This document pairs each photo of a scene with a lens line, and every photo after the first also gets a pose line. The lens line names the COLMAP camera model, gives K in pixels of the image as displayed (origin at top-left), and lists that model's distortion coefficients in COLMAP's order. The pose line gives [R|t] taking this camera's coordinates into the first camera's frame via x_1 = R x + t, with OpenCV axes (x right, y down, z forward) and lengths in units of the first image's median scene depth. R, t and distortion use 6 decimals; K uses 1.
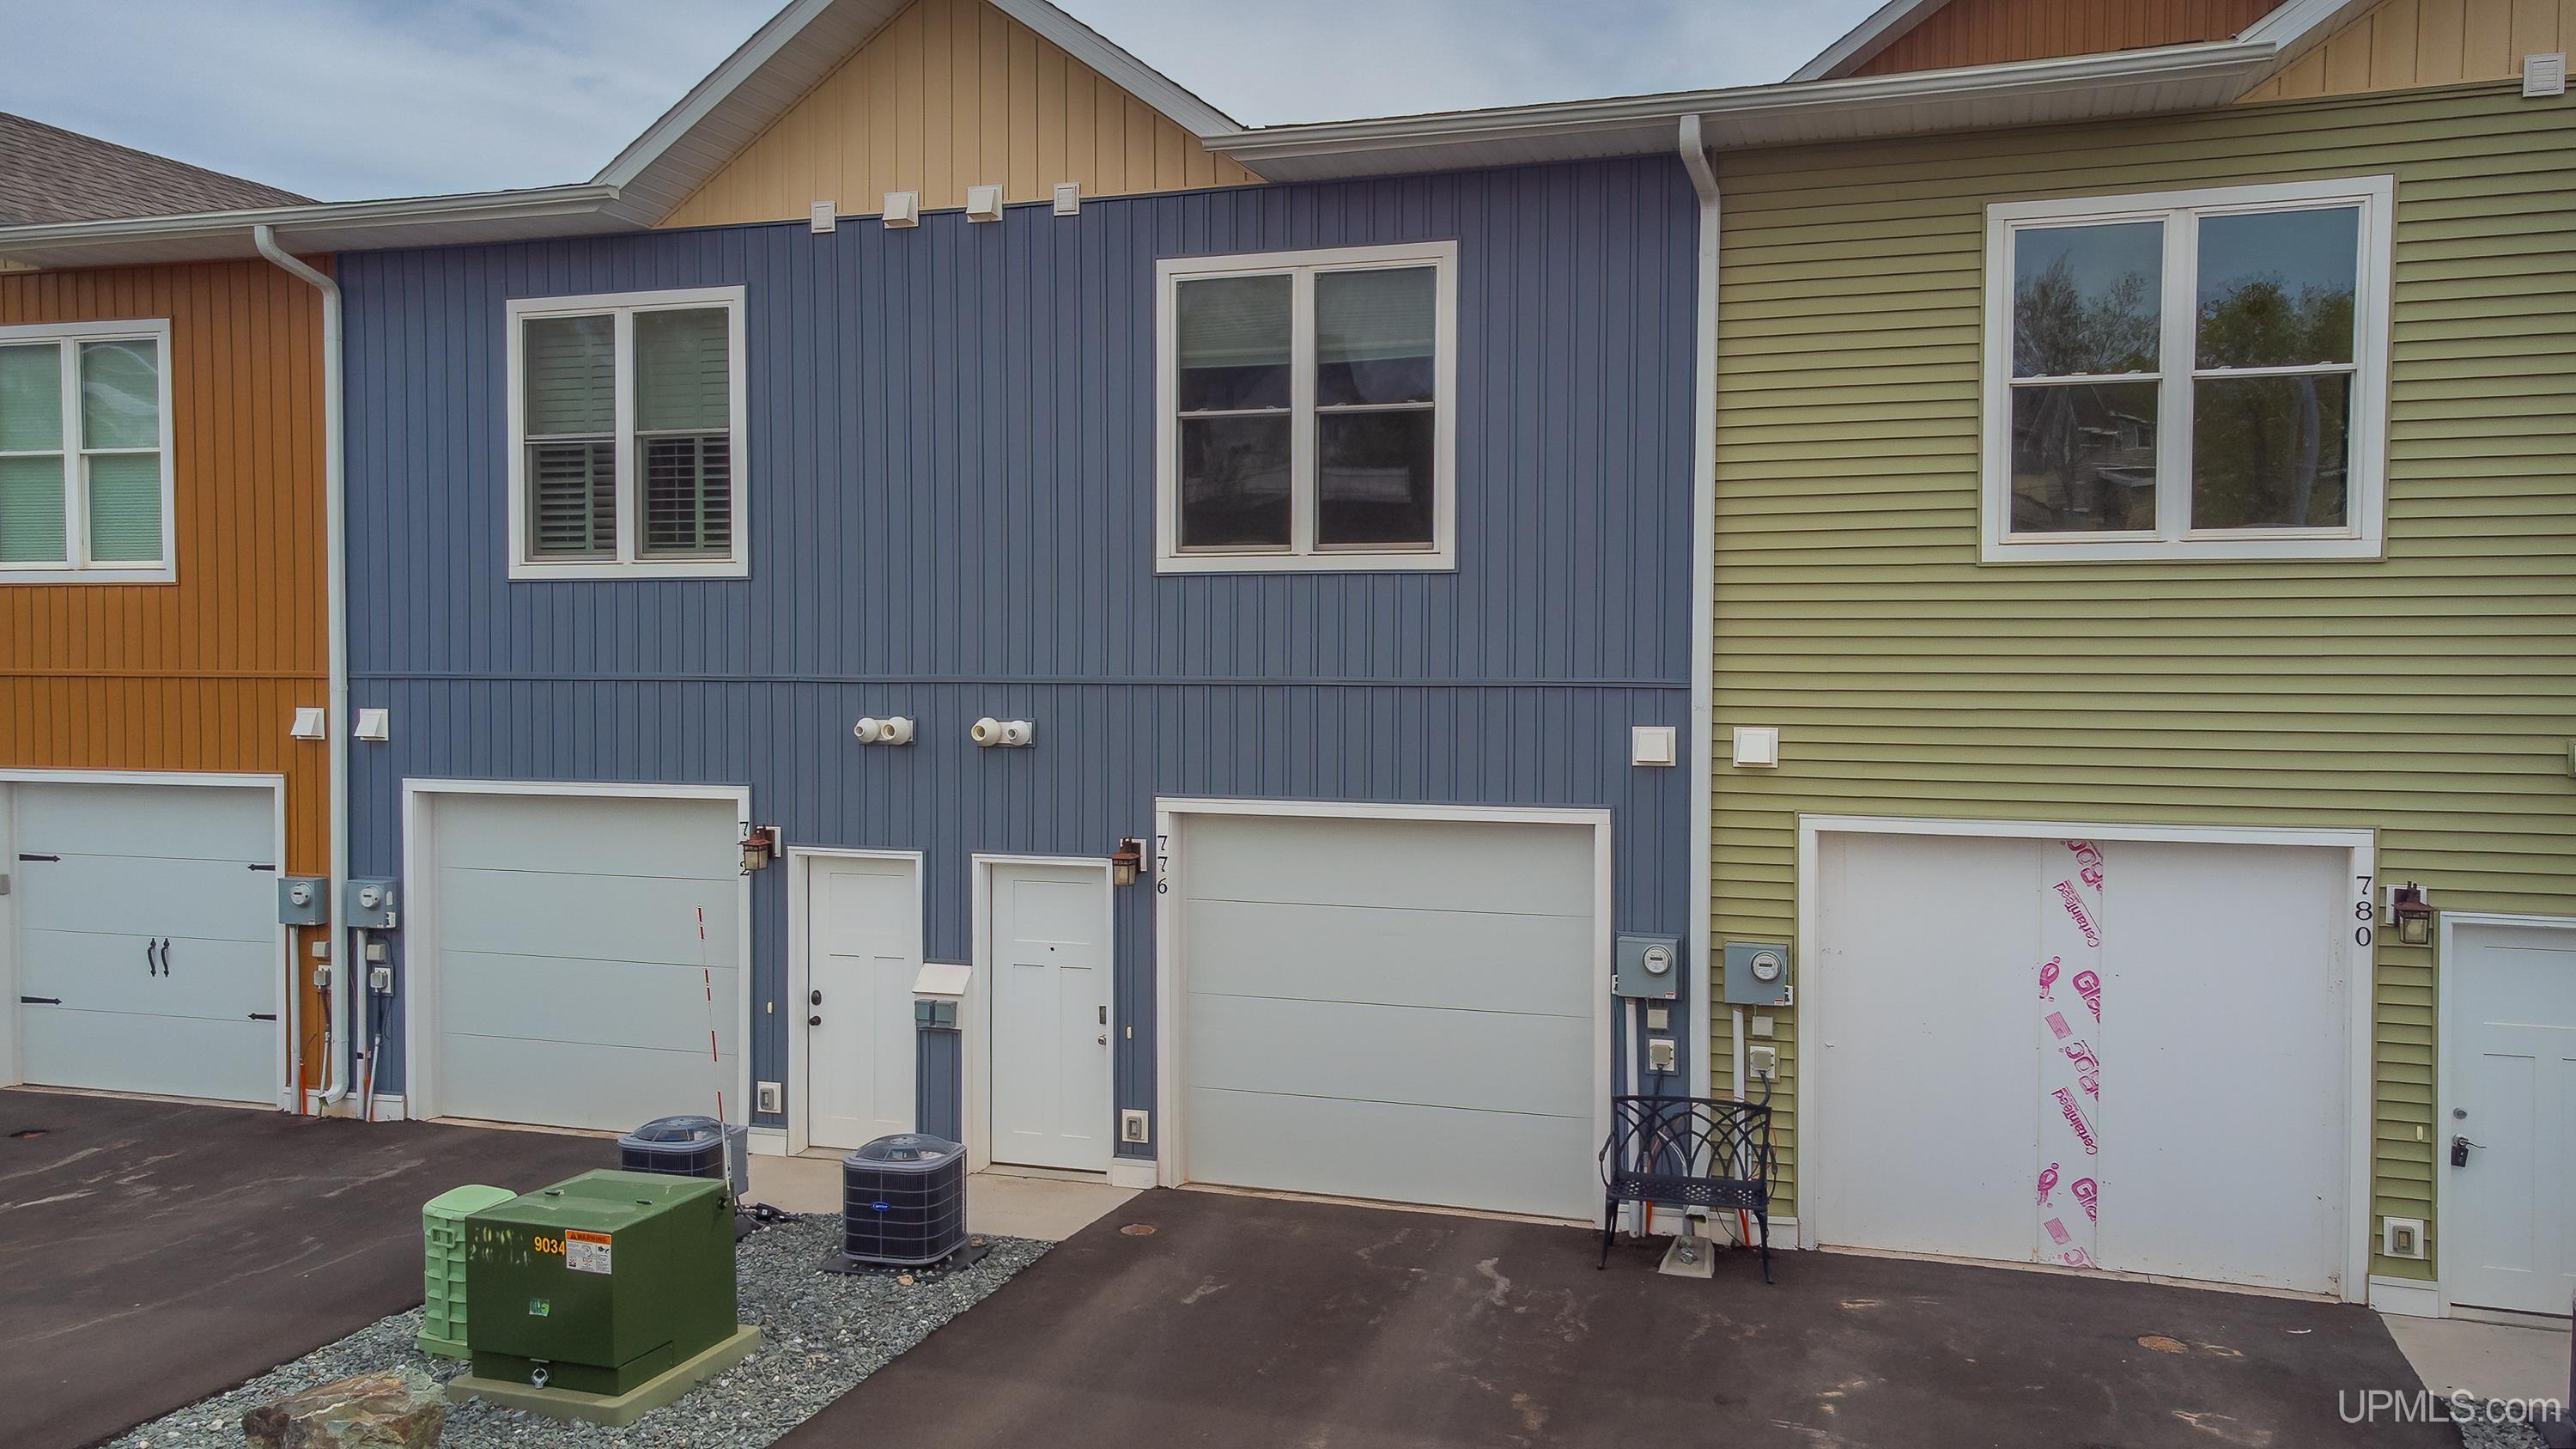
lens RADIAL K [[2008.8, 0, 1289.4], [0, 2008.8, 723.4], [0, 0, 1]] dist [0.037699, 0.011979]
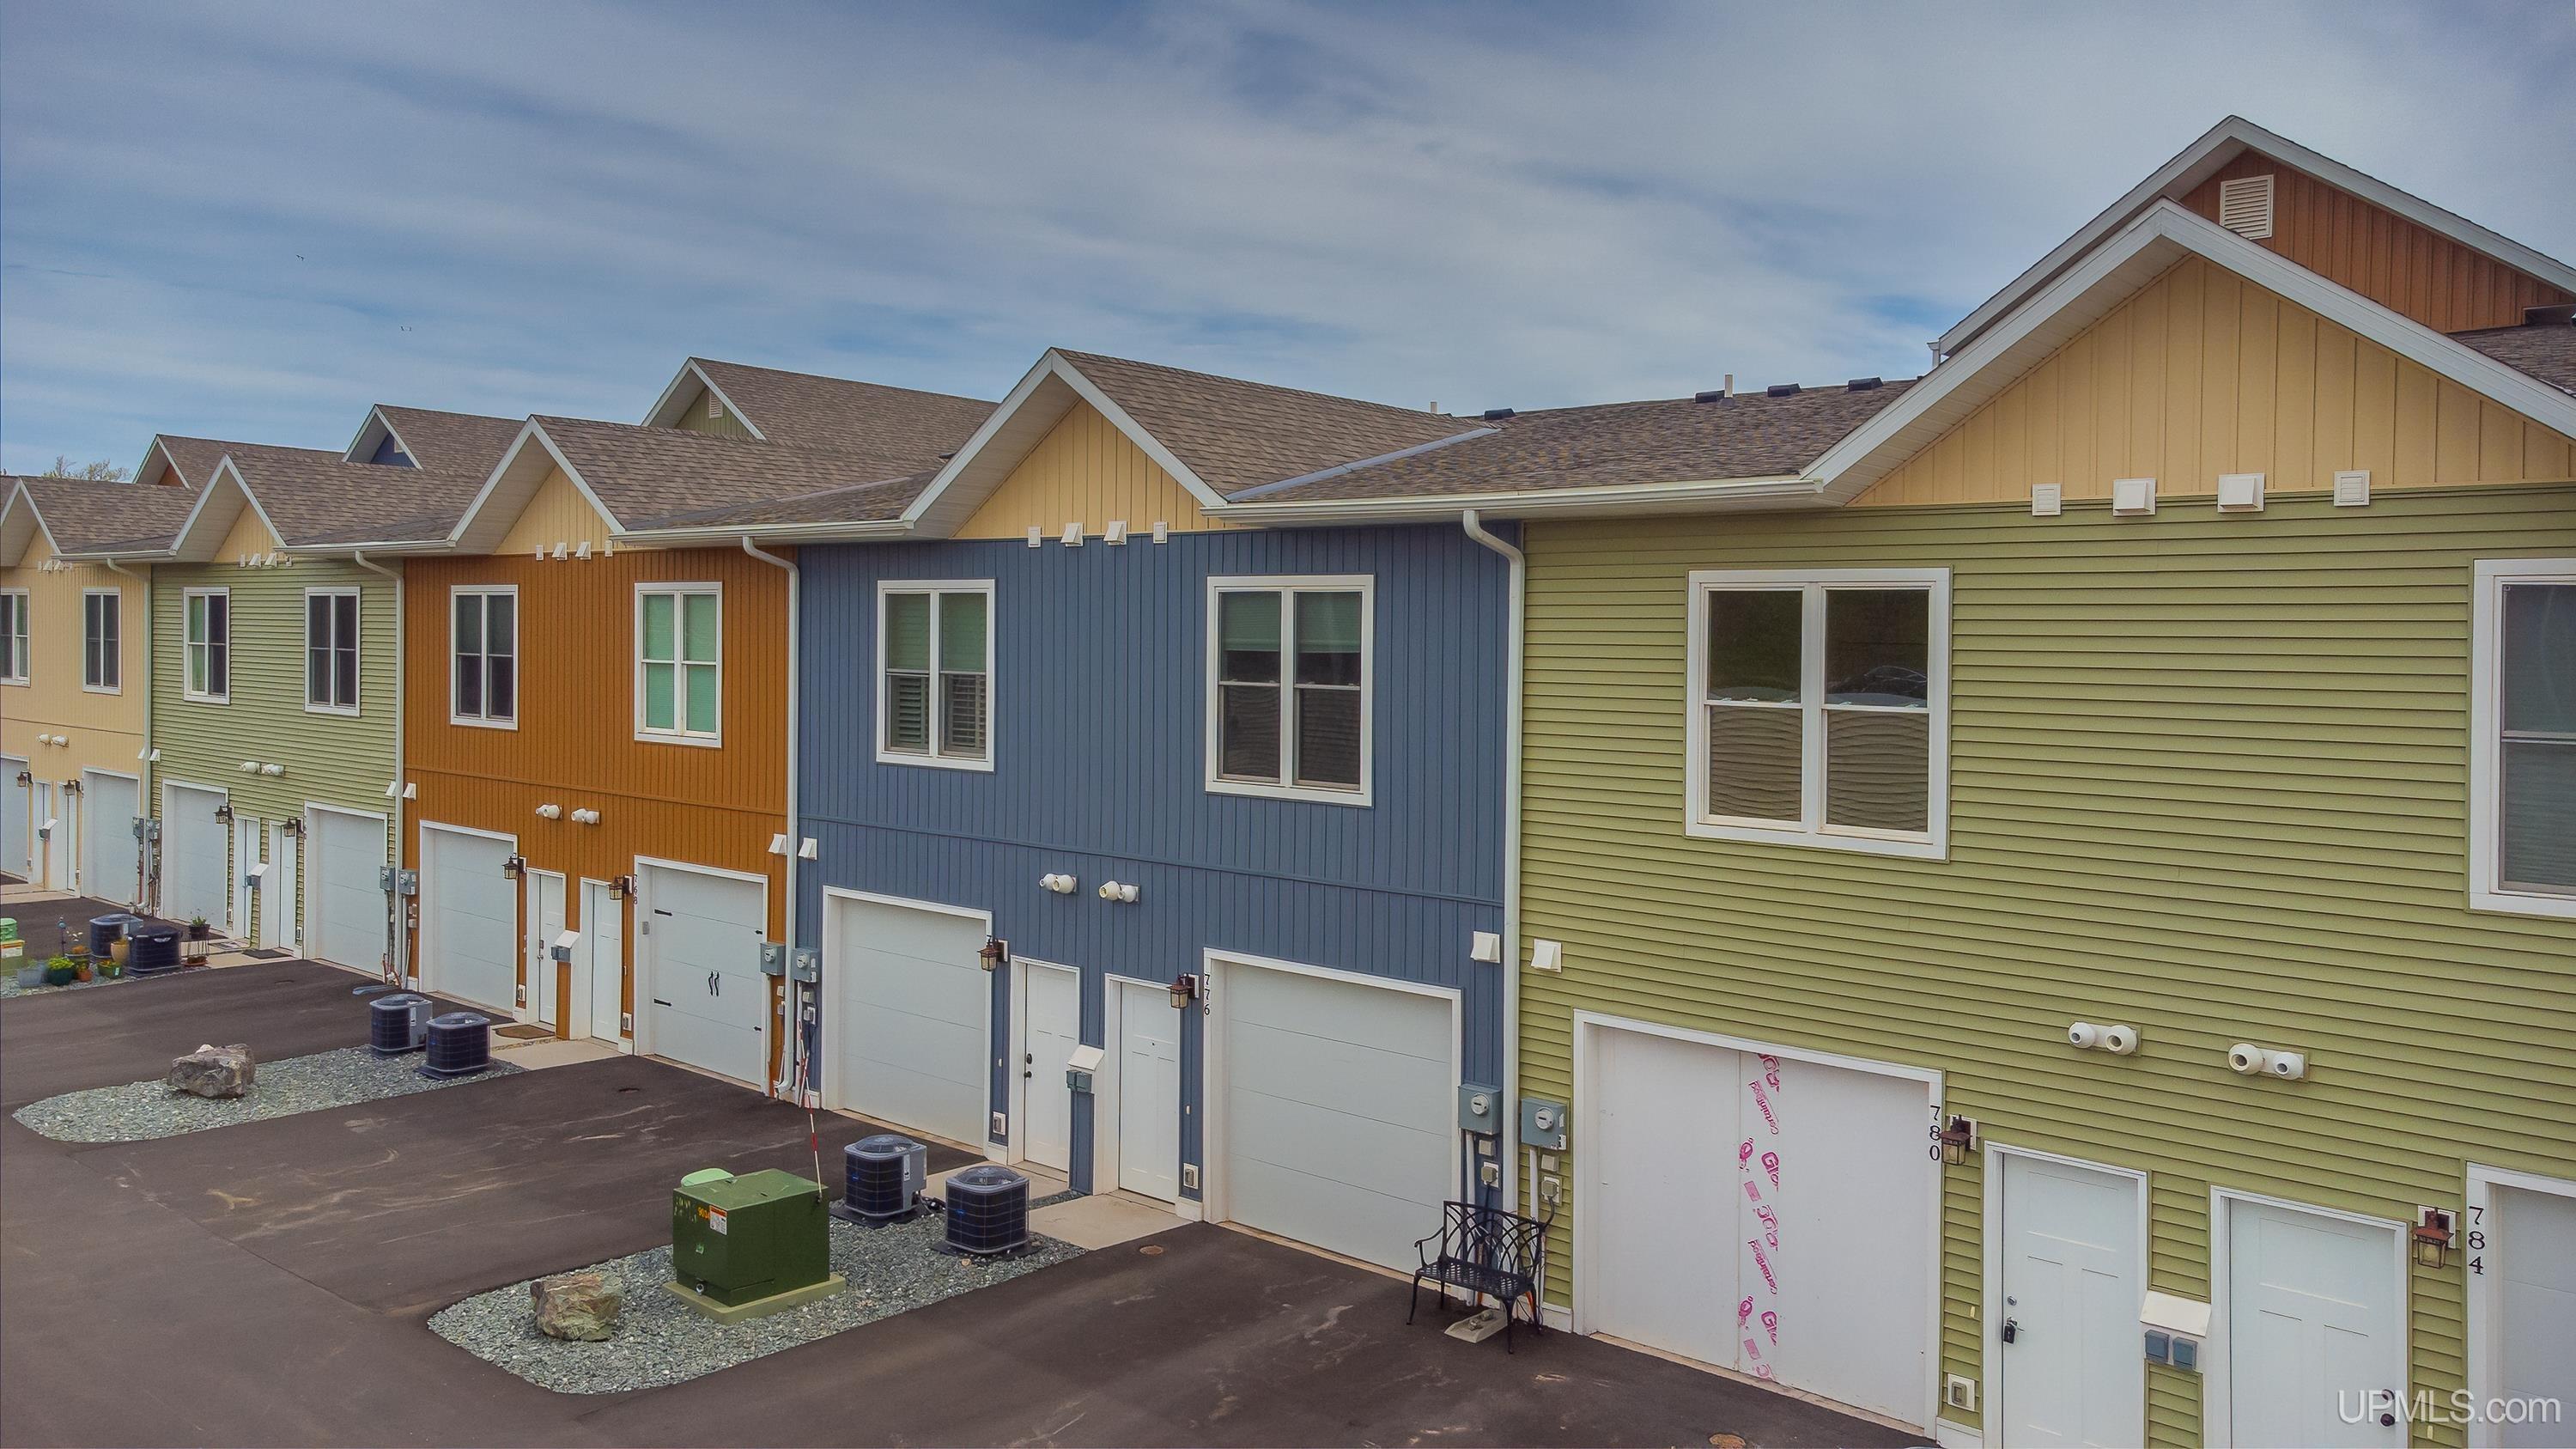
lens RADIAL K [[1888.8, 0, 1282.6], [0, 1888.8, 703.1], [0, 0, 1]] dist [0.036770, -0.007762]
pose [[0.922924, 0.028157, -0.383952, 0.541479], [-0.033850, 0.999394, -0.008077, -0.139624], [0.383492, 0.020451, 0.923318, -0.244030]]
